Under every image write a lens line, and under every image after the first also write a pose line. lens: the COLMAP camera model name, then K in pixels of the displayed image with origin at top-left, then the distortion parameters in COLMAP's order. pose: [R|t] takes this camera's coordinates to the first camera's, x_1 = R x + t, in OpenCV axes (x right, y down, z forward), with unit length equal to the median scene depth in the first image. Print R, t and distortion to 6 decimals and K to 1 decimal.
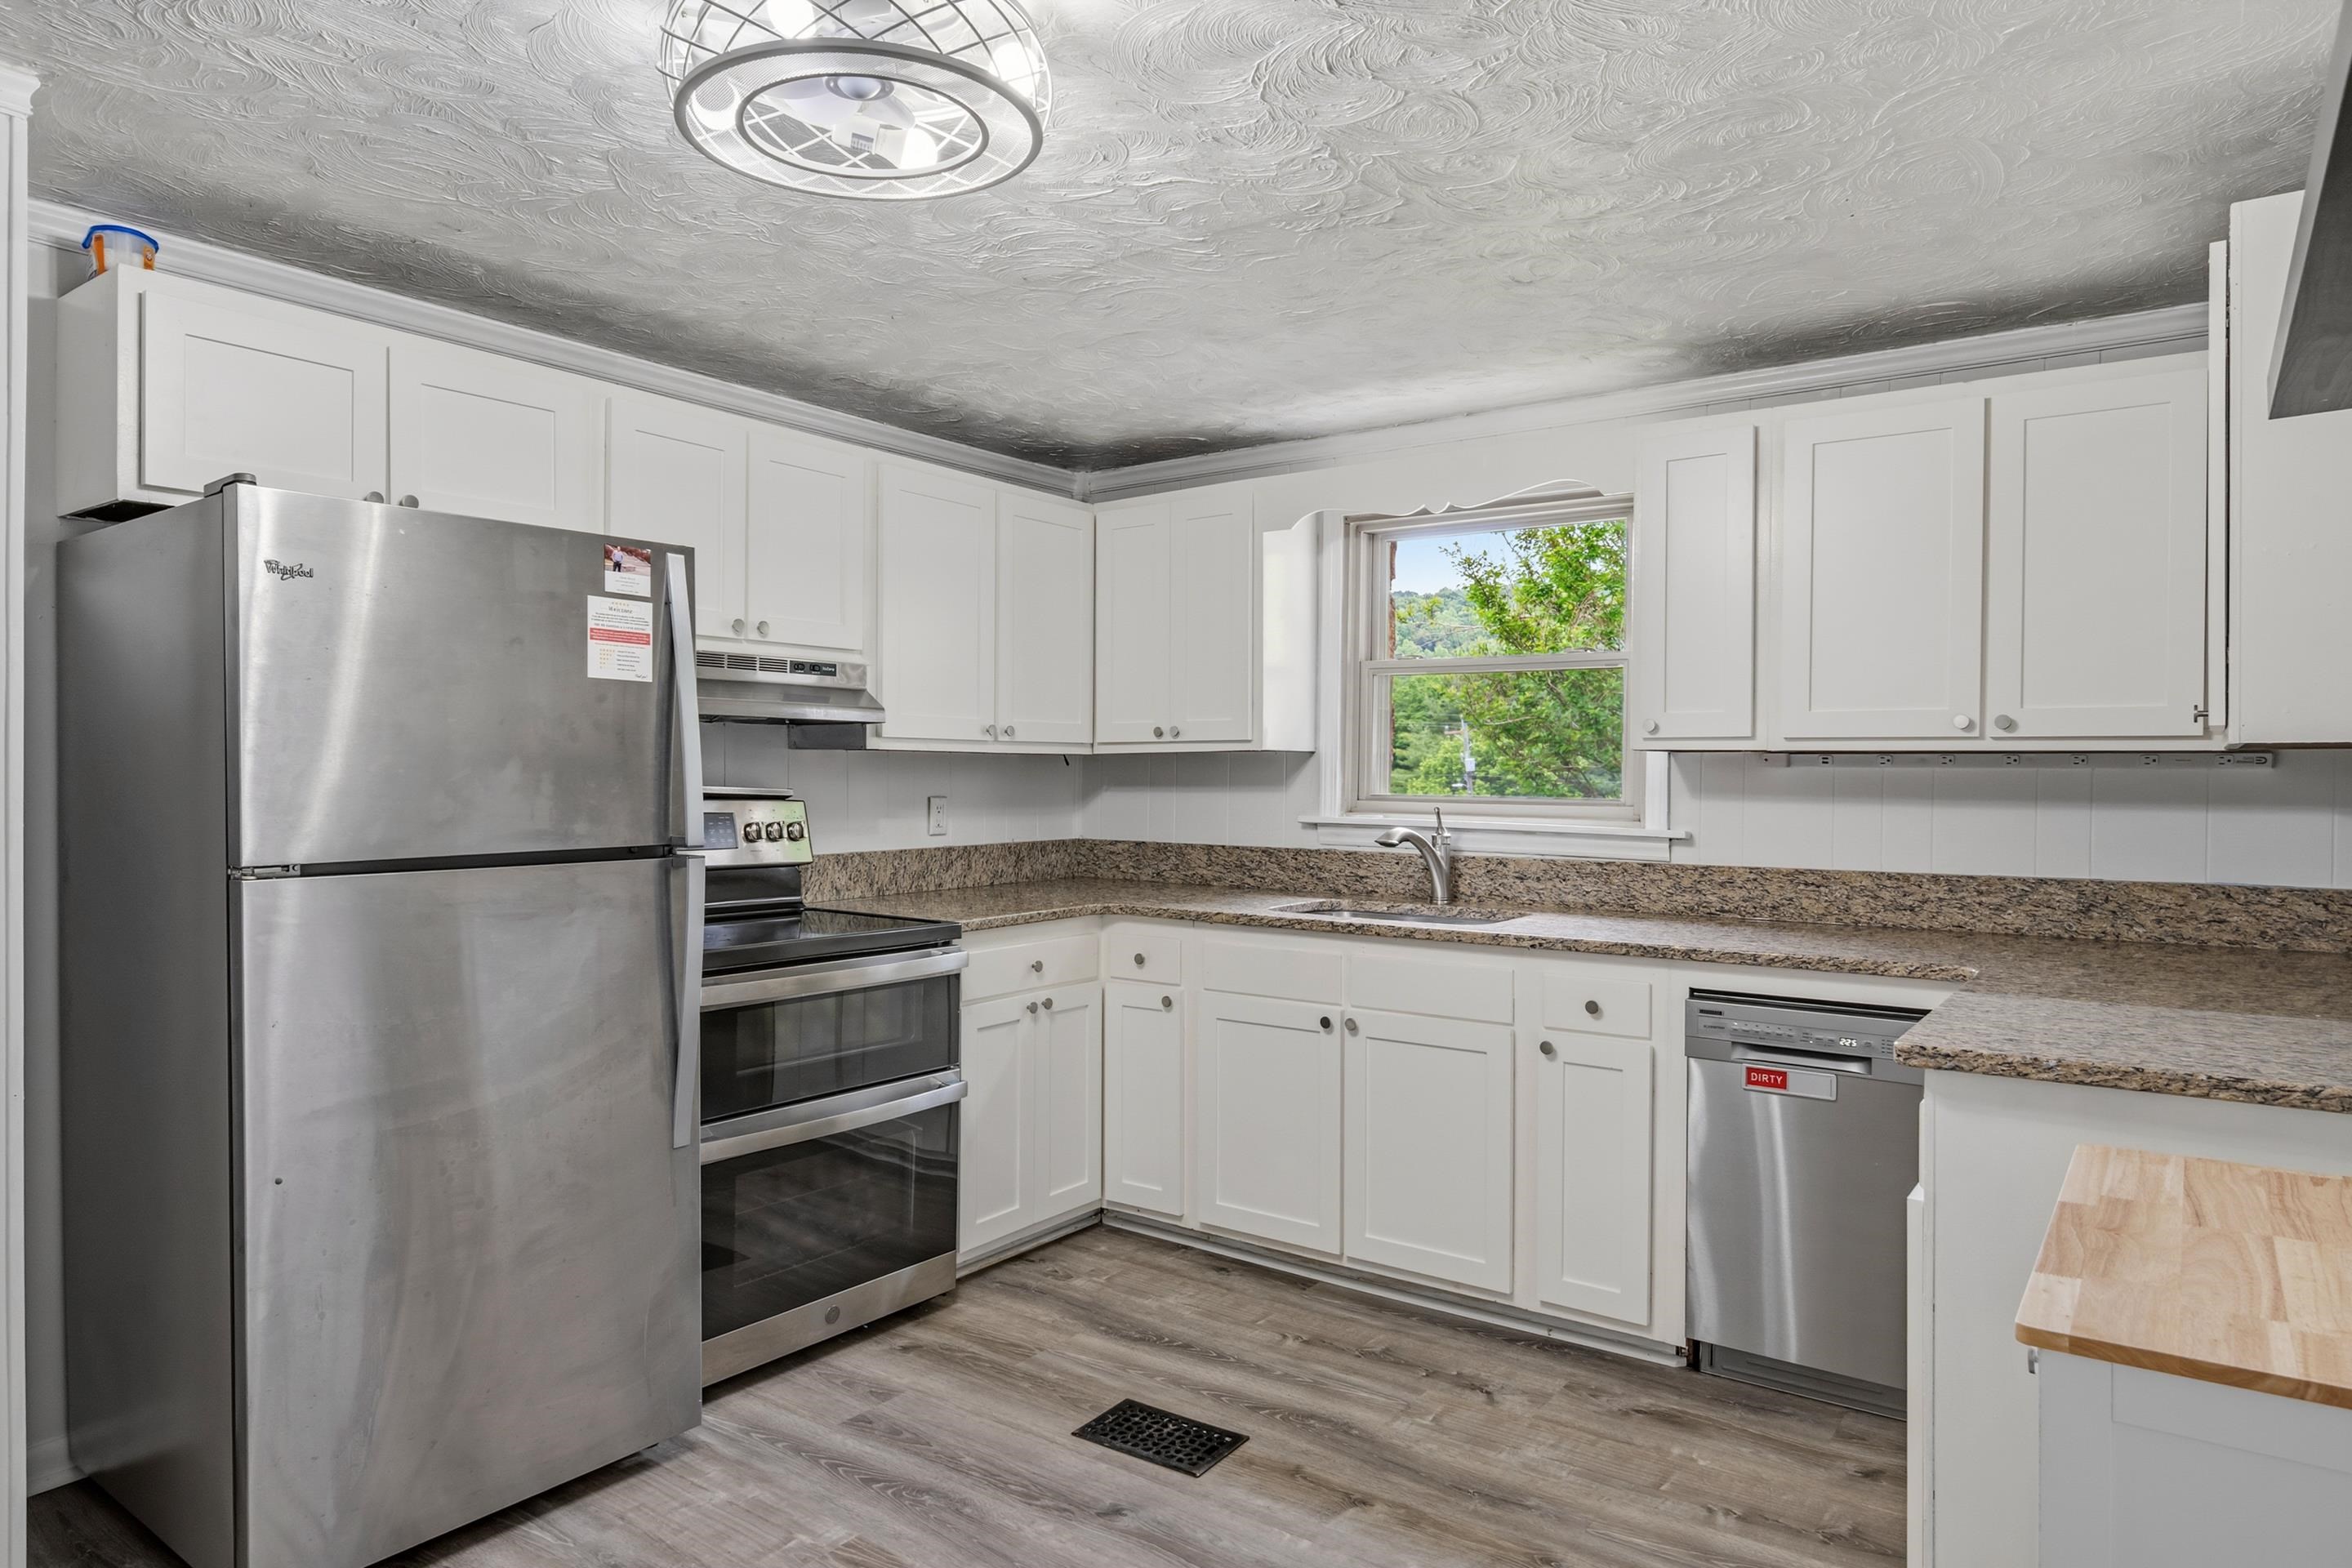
lens RADIAL K [[1386.6, 0, 1176.0], [0, 1386.6, 784.0], [0, 0, 1]] dist [0.000406, -0.002797]
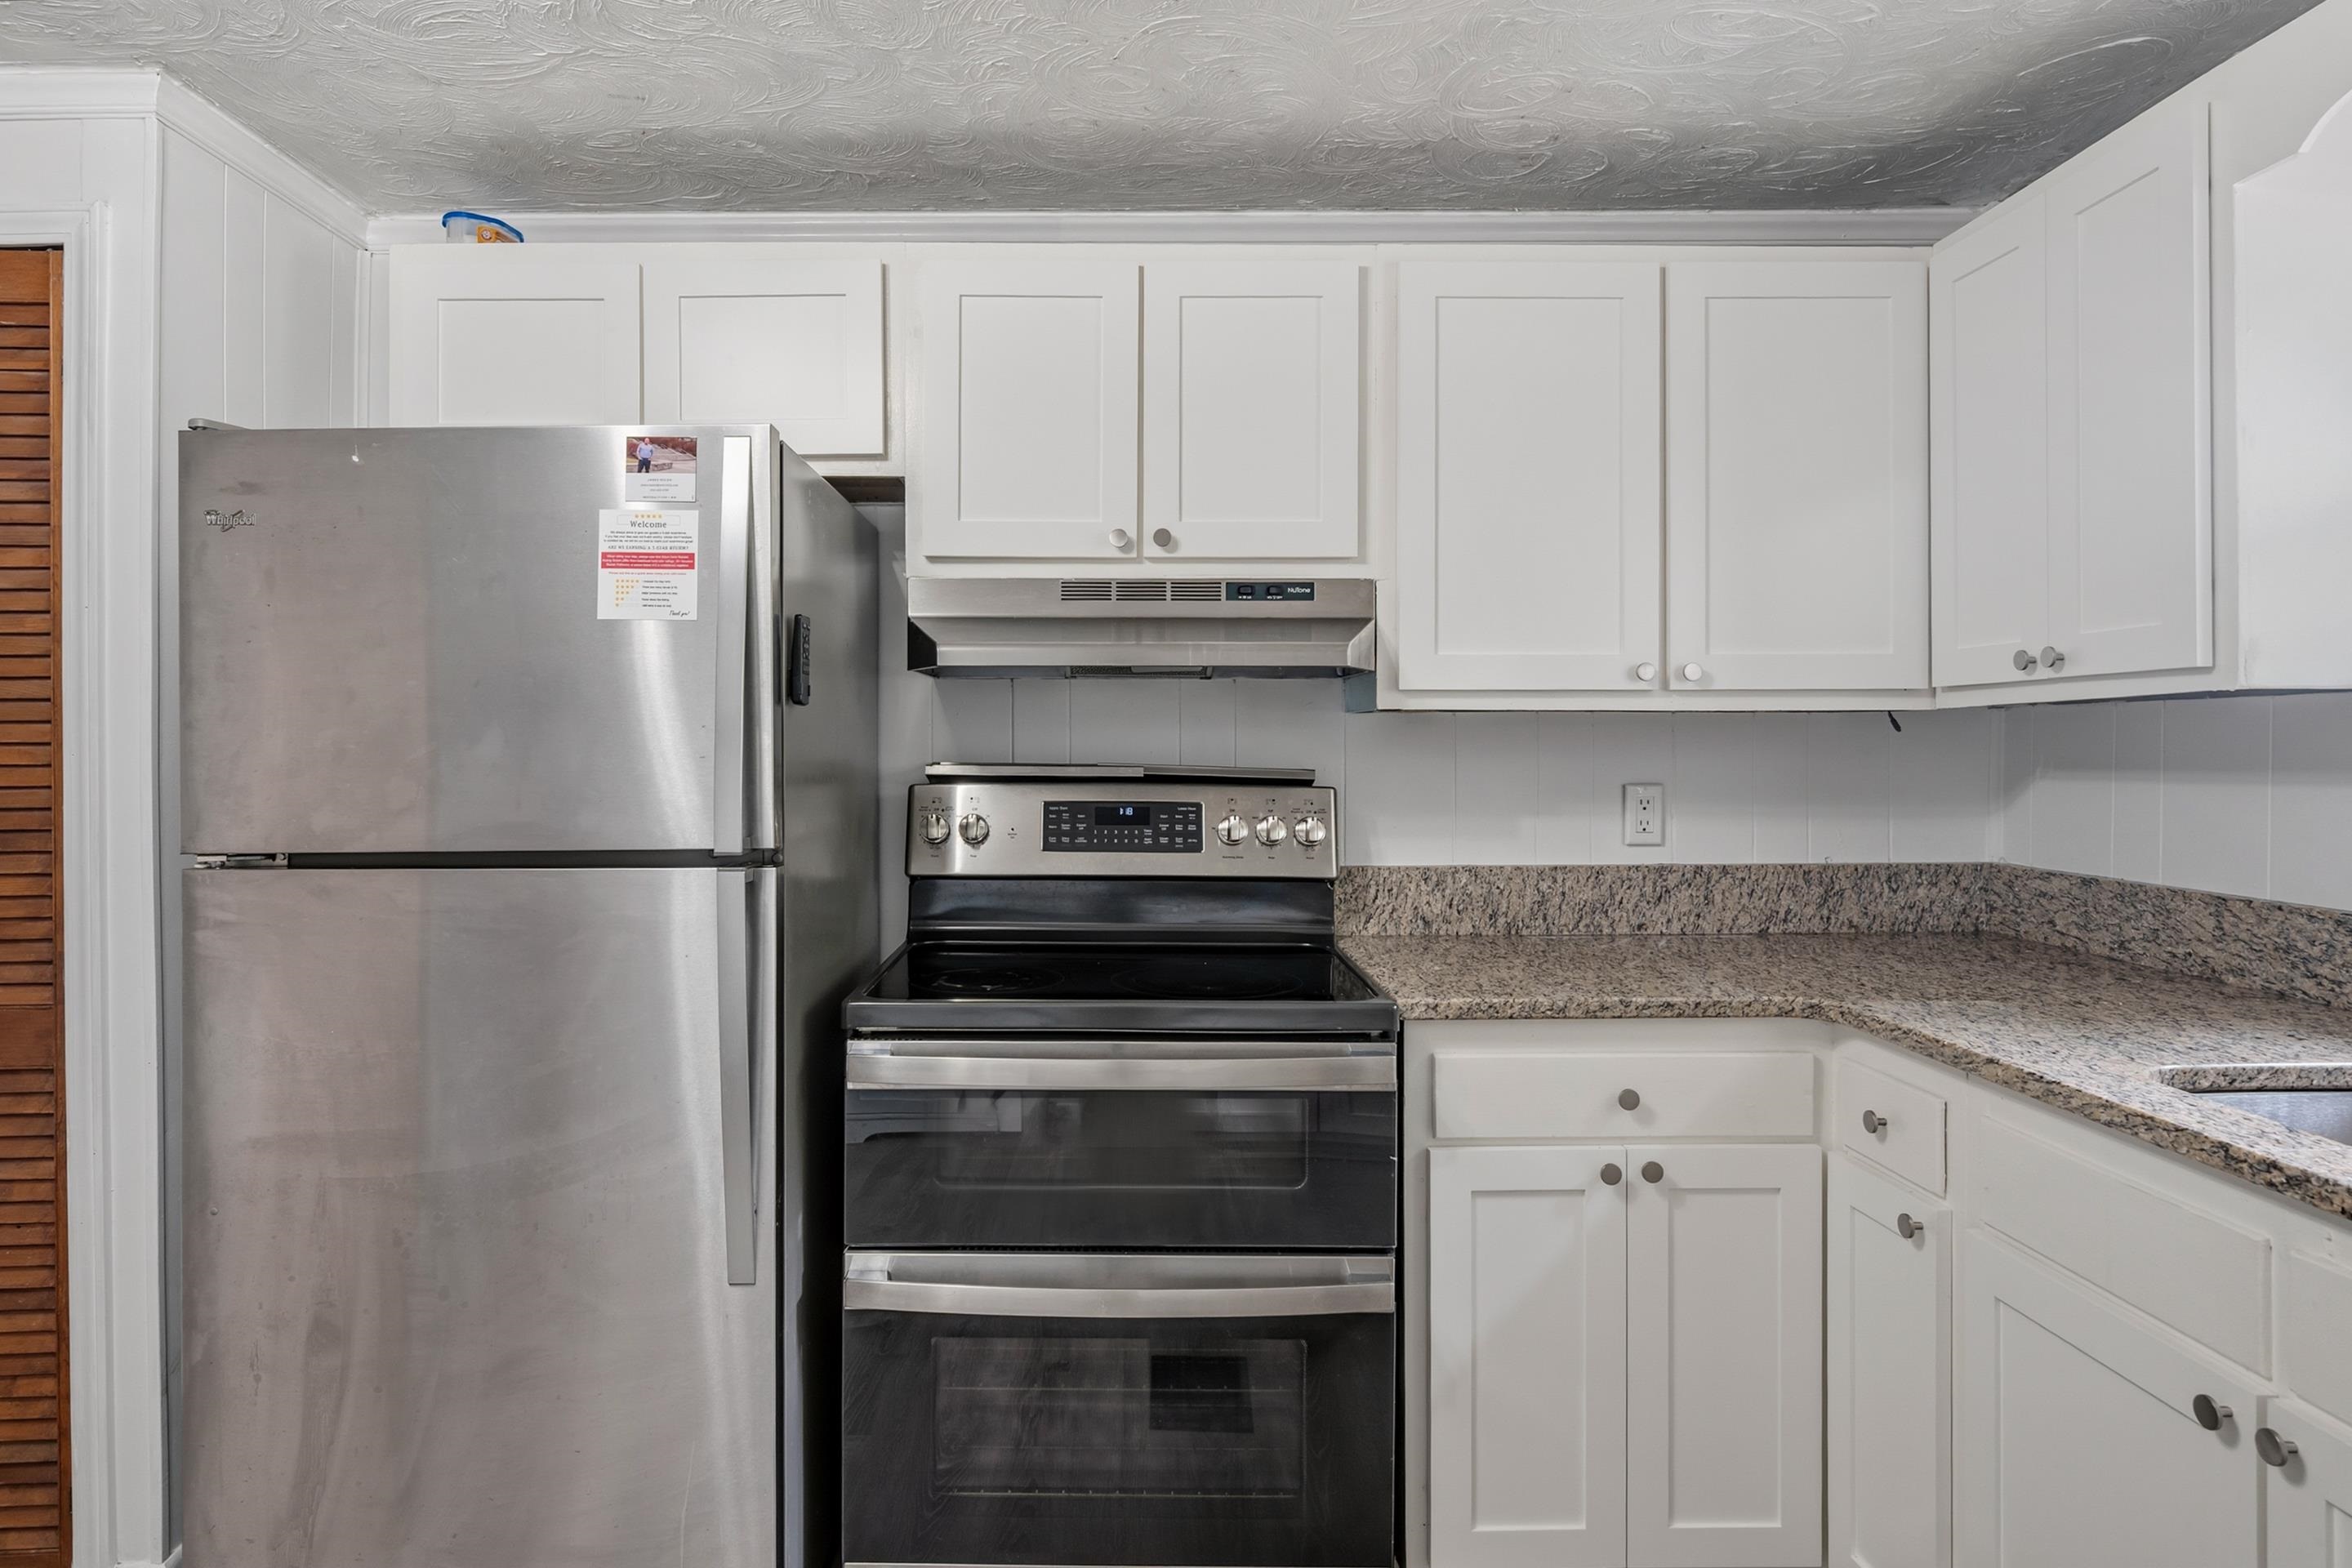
lens RADIAL K [[1373.8, 0, 1117.6], [0, 1373.8, 746.3], [0, 0, 1]] dist [-0.004125, -0.002276]
pose [[0.589830, -0.005833, -0.807506, 0.229322], [-0.002403, 0.999957, -0.008978, -0.002174], [0.807524, 0.007236, 0.589790, 0.543132]]
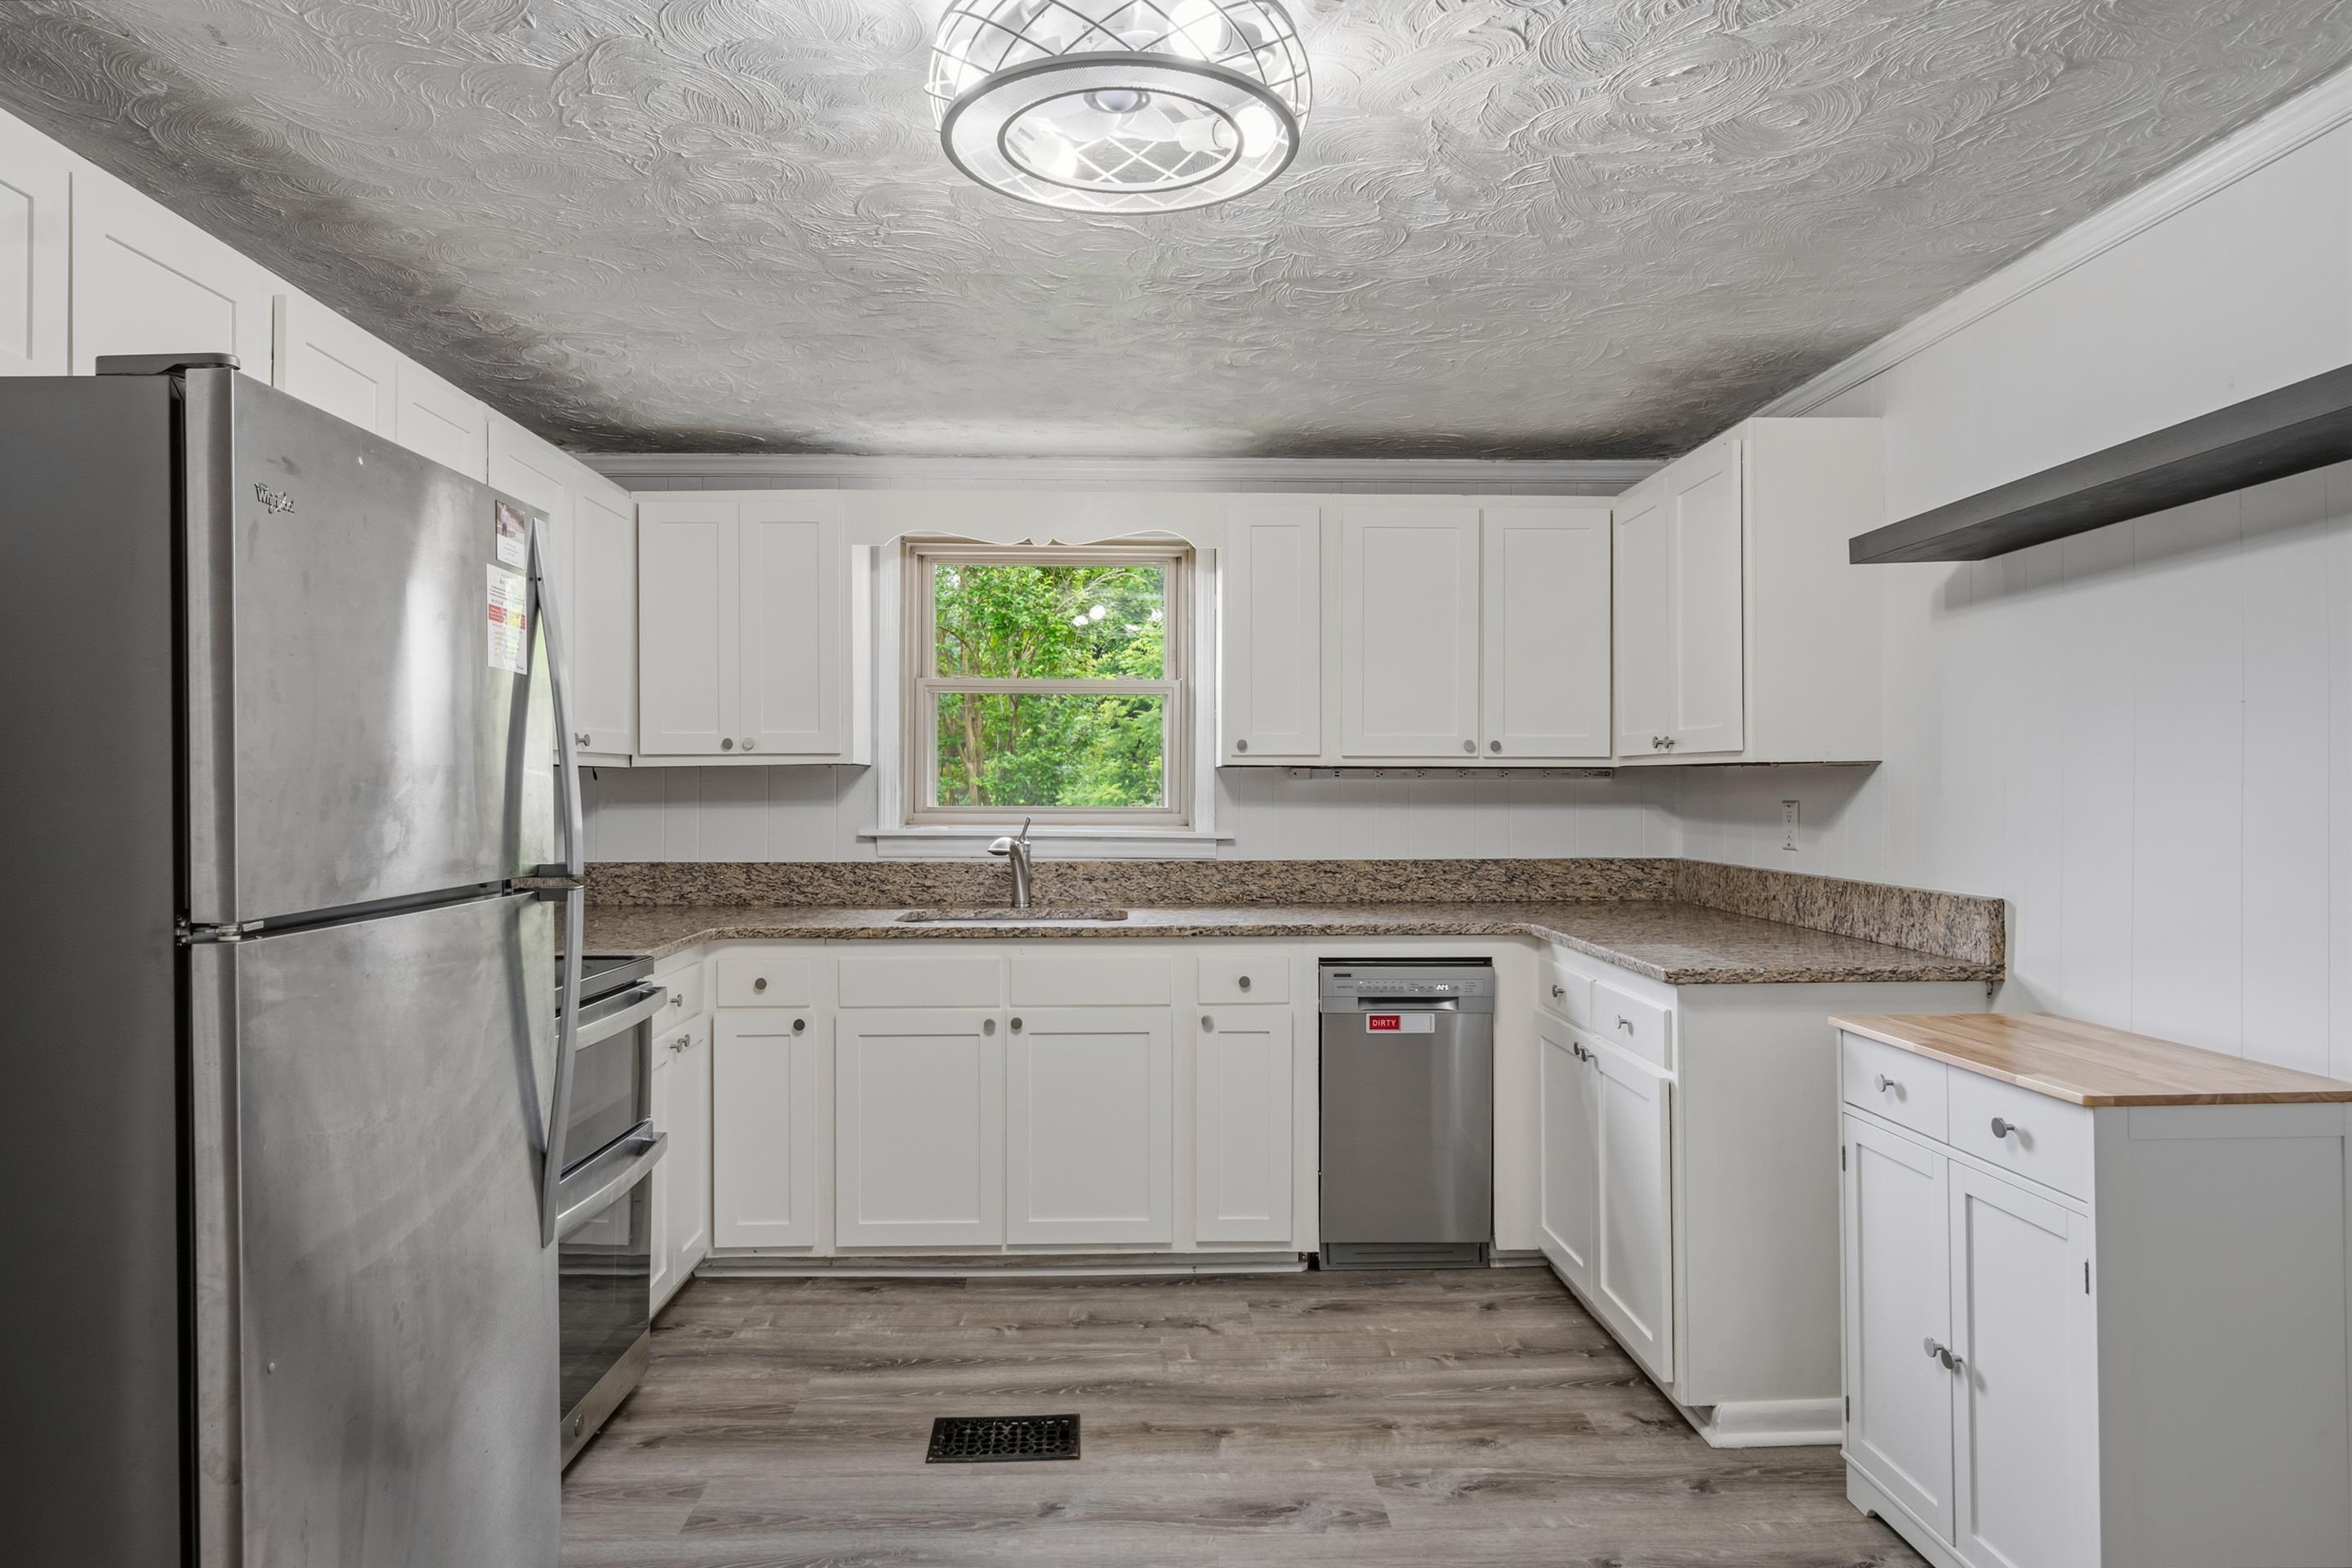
lens RADIAL K [[1361.5, 0, 1160.0], [0, 1361.5, 783.8], [0, 0, 1]] dist [0.001338, -0.003302]
pose [[0.798921, -0.003831, 0.601424, -0.402418], [0.011088, 0.999904, -0.008361, 0.000695], [-0.601334, 0.013349, 0.798886, 0.100201]]
